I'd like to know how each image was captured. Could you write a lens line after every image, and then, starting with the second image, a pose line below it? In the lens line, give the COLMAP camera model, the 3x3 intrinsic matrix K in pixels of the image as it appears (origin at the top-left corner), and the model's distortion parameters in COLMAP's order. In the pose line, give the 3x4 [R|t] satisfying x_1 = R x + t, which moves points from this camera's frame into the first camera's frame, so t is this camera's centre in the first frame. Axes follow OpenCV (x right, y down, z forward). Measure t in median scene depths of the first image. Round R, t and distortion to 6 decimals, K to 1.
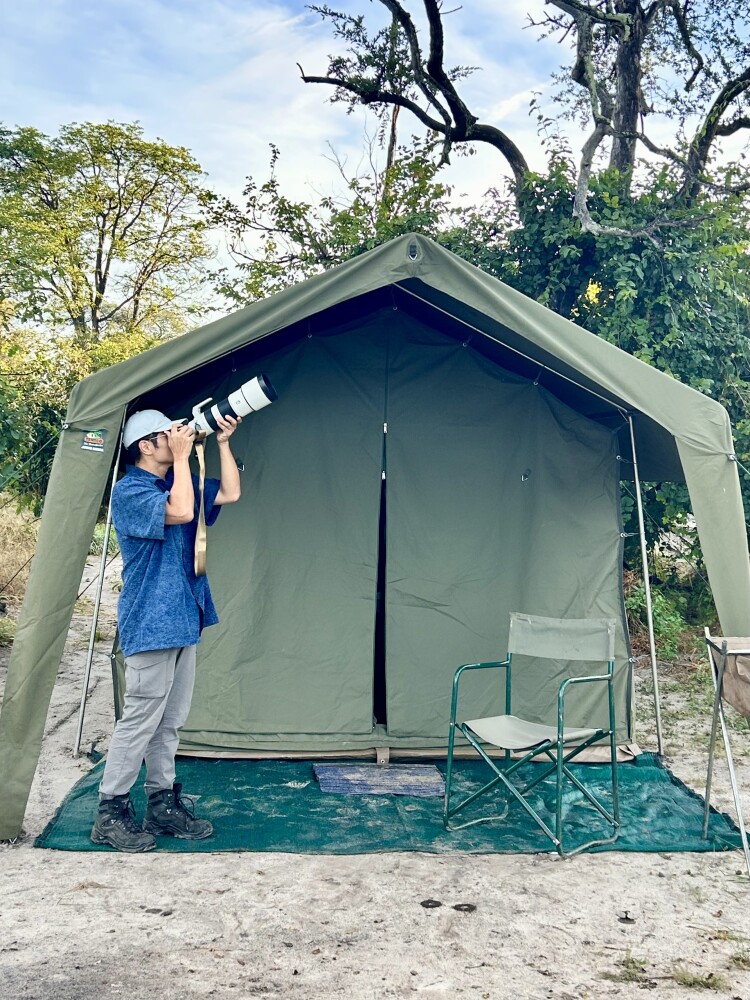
lens RADIAL K [[1111.5, 0, 375.0], [0, 1111.5, 500.0], [0, 0, 1]] dist [0.000410, 0.001085]
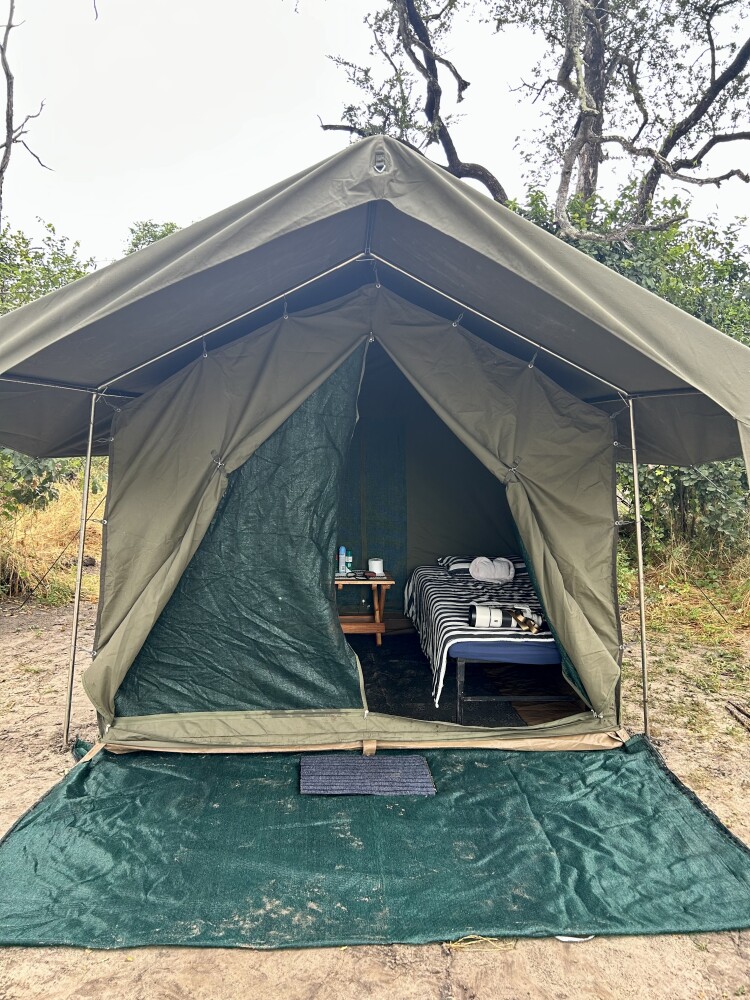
lens RADIAL K [[546.2, 0, 375.0], [0, 546.2, 500.0], [0, 0, 1]] dist [-0.000130, 0.000057]
pose [[0.997714, -0.002865, -0.067514, 0.043285], [0.008569, 0.996399, 0.084351, -0.031064], [0.067029, -0.084737, 0.994146, 0.511986]]
